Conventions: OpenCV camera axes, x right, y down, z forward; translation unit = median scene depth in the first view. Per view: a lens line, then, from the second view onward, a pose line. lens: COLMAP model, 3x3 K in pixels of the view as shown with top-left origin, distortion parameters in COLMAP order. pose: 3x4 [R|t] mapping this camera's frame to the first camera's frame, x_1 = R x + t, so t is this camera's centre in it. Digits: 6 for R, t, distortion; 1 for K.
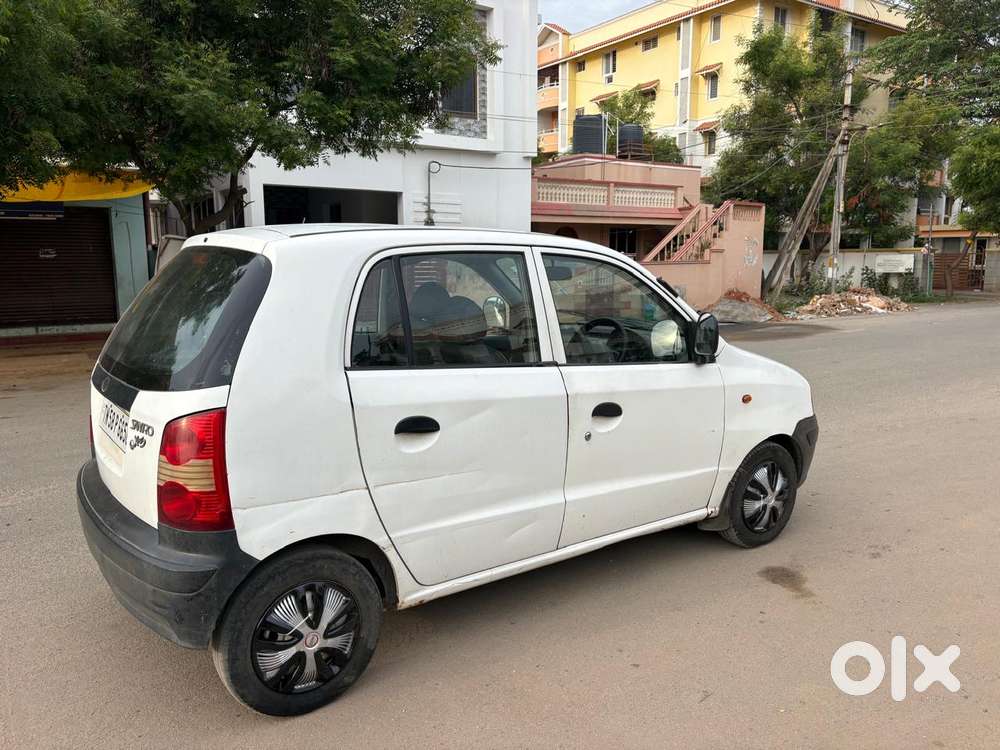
lens RADIAL K [[754.6, 0, 500.2], [0, 754.6, 369.9], [0, 0, 1]] dist [0.042656, -0.040676]
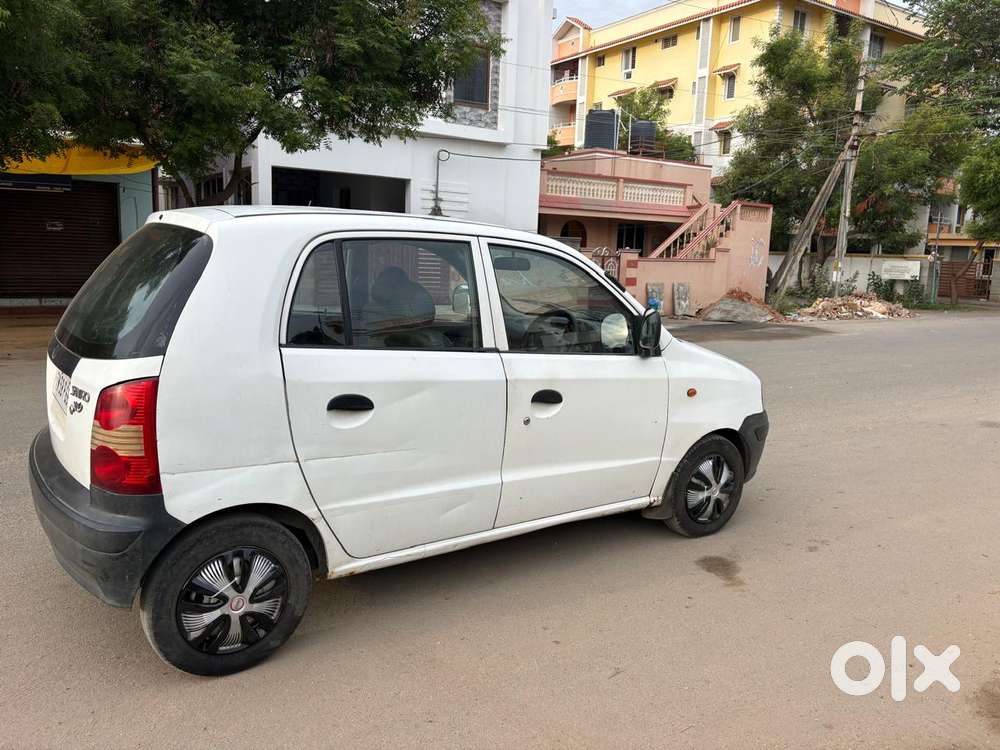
lens RADIAL K [[754.6, 0, 514.0], [0, 754.6, 356.7], [0, 0, 1]] dist [0.042656, -0.040676]
pose [[0.999182, 0.040383, 0.002009, 0.032107], [-0.040373, 0.999173, -0.004768, 0.001572], [-0.002200, 0.004683, 0.999987, -0.013517]]
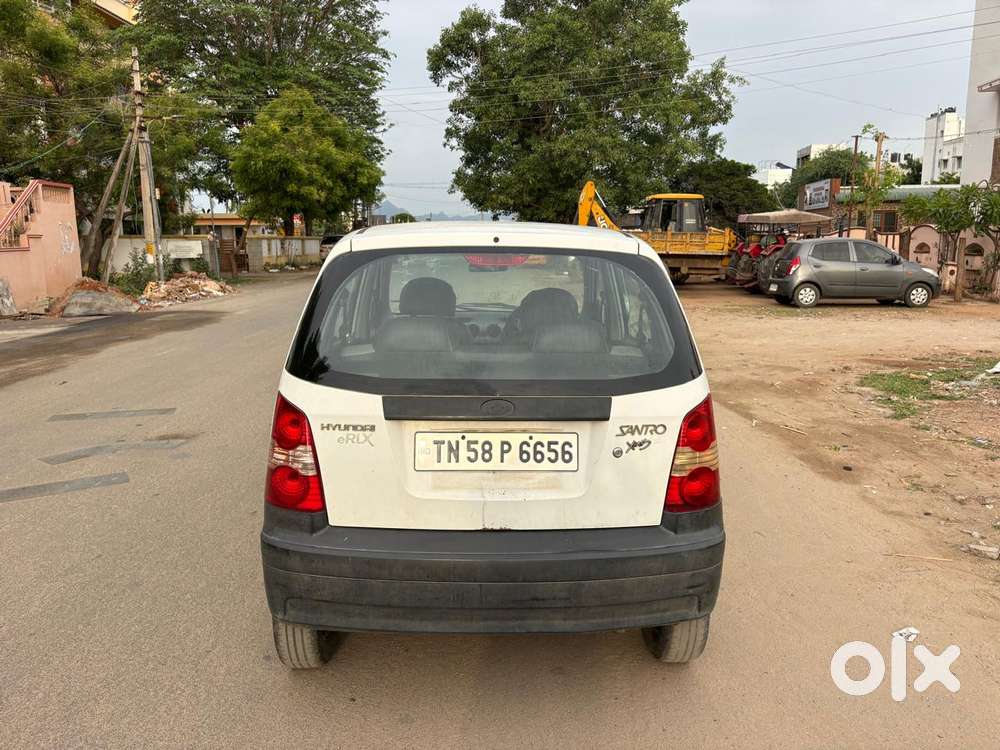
lens RADIAL K [[754.6, 0, 492.1], [0, 754.6, 365.0], [0, 0, 1]] dist [0.042656, -0.040676]
pose [[0.581193, -0.134374, 0.802595, -0.341450], [0.123268, 0.989429, 0.076392, -0.028122], [-0.804376, 0.054535, 0.591613, 0.138721]]
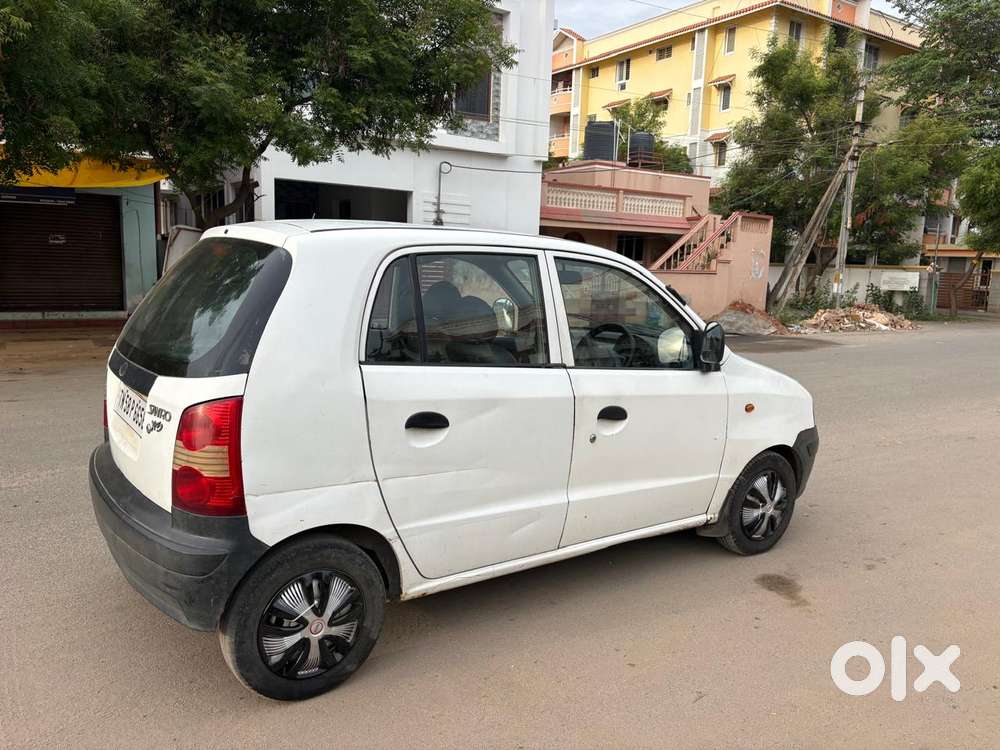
lens RADIAL K [[754.6, 0, 503.5], [0, 754.6, 369.6], [0, 0, 1]] dist [0.042656, -0.040676]
pose [[0.999281, 0.037875, 0.001594, -0.003202], [-0.037869, 0.999276, -0.003588, 0.001068], [-0.001728, 0.003525, 0.999992, -0.006236]]
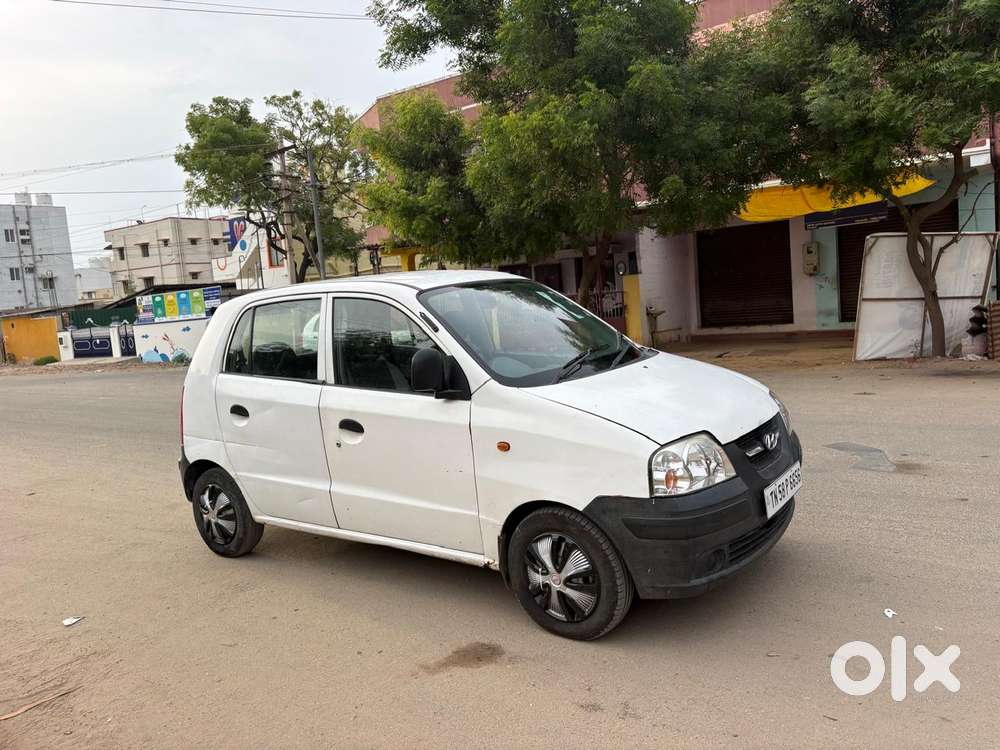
lens RADIAL K [[754.6, 0, 515.3], [0, 754.6, 364.3], [0, 0, 1]] dist [0.042656, -0.040676]
pose [[0.309486, 0.069244, -0.948379, 0.473758], [-0.054947, 0.996981, 0.054862, -0.043533], [0.949315, 0.035131, 0.312356, 0.304244]]
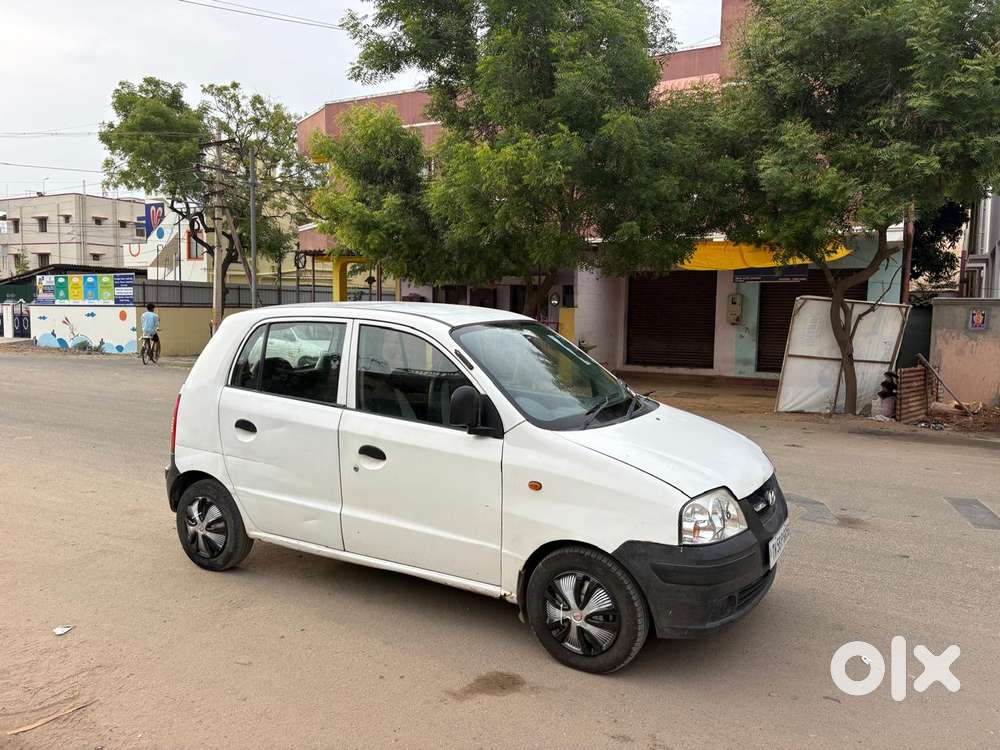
lens RADIAL K [[754.6, 0, 514.8], [0, 754.6, 370.9], [0, 0, 1]] dist [0.042656, -0.040676]
pose [[0.416923, 0.086782, -0.904789, 0.469068], [-0.147353, 0.988717, 0.026932, -0.050736], [0.896918, 0.122095, 0.425007, 0.234095]]
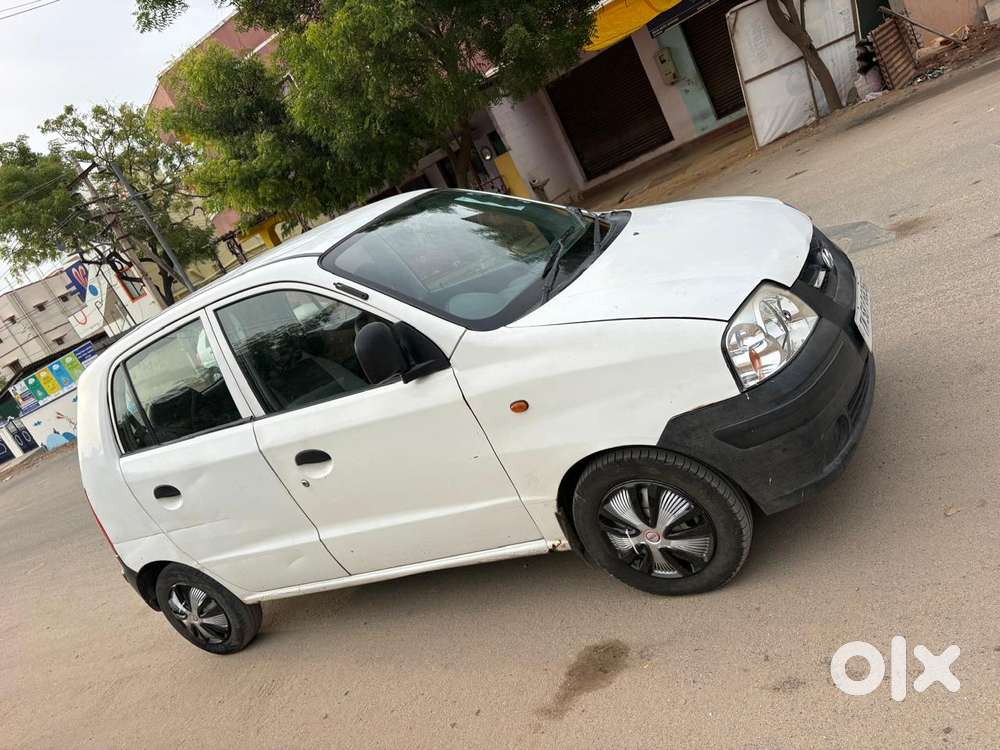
lens RADIAL K [[754.6, 0, 505.0], [0, 754.6, 367.7], [0, 0, 1]] dist [0.042656, -0.040676]
pose [[0.421028, 0.031196, -0.906511, 0.373916], [0.333469, 0.924093, 0.186680, -0.048839], [0.843525, -0.380891, 0.378666, 0.312050]]
